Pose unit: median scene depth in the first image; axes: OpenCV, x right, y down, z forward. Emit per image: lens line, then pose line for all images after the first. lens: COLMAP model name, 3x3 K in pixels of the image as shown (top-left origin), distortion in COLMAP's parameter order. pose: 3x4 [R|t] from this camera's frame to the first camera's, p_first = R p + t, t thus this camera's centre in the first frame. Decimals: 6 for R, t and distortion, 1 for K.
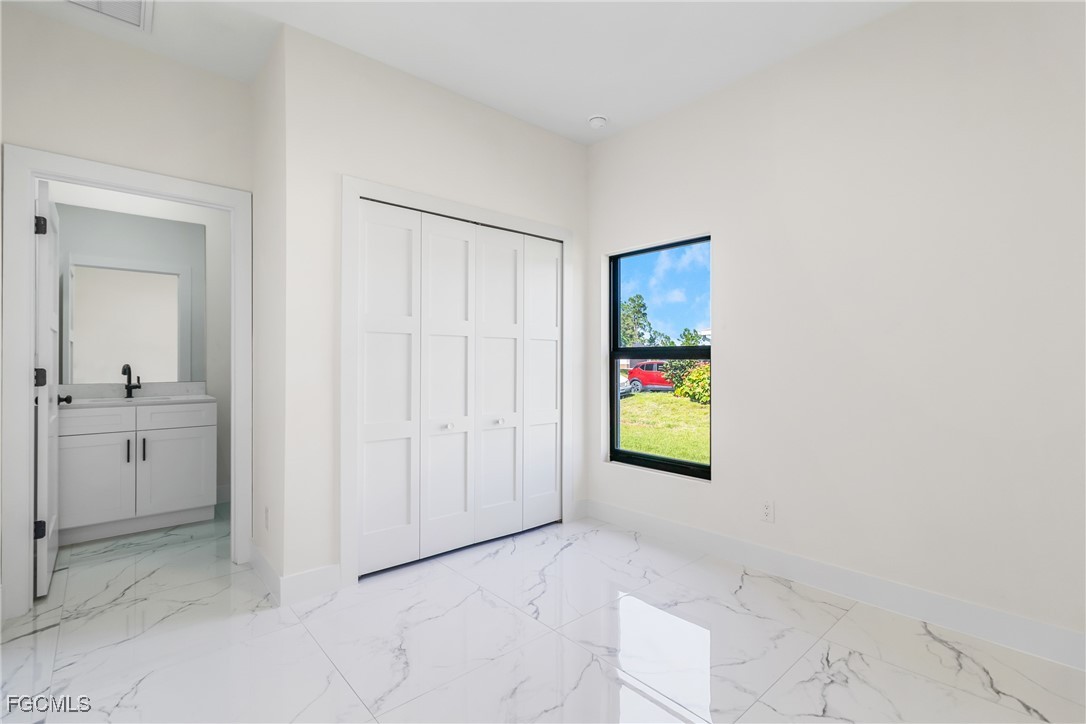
lens RADIAL K [[502.7, 0, 542.2], [0, 502.7, 363.4], [0, 0, 1]] dist [0.005247, -0.000227]
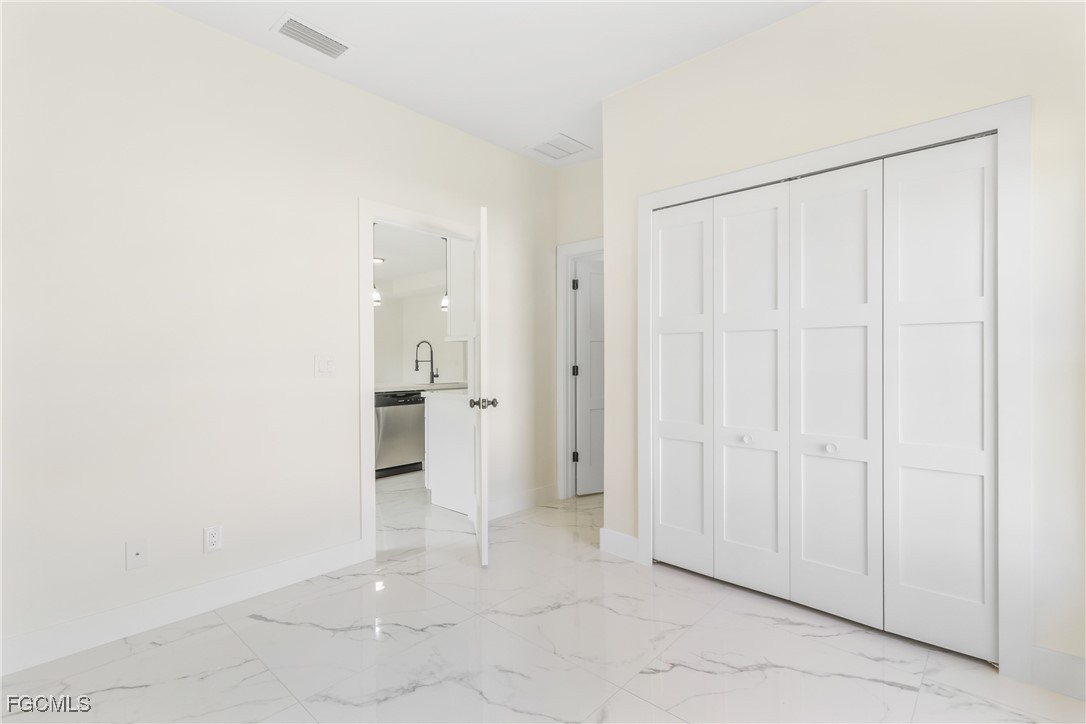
lens RADIAL K [[502.7, 0, 540.7], [0, 502.7, 355.3], [0, 0, 1]] dist [0.005247, -0.000227]
pose [[0.109043, -0.005006, -0.994024, 0.575266], [0.004235, 0.999981, -0.004572, -0.010719], [0.994028, -0.003712, 0.109062, 0.534880]]
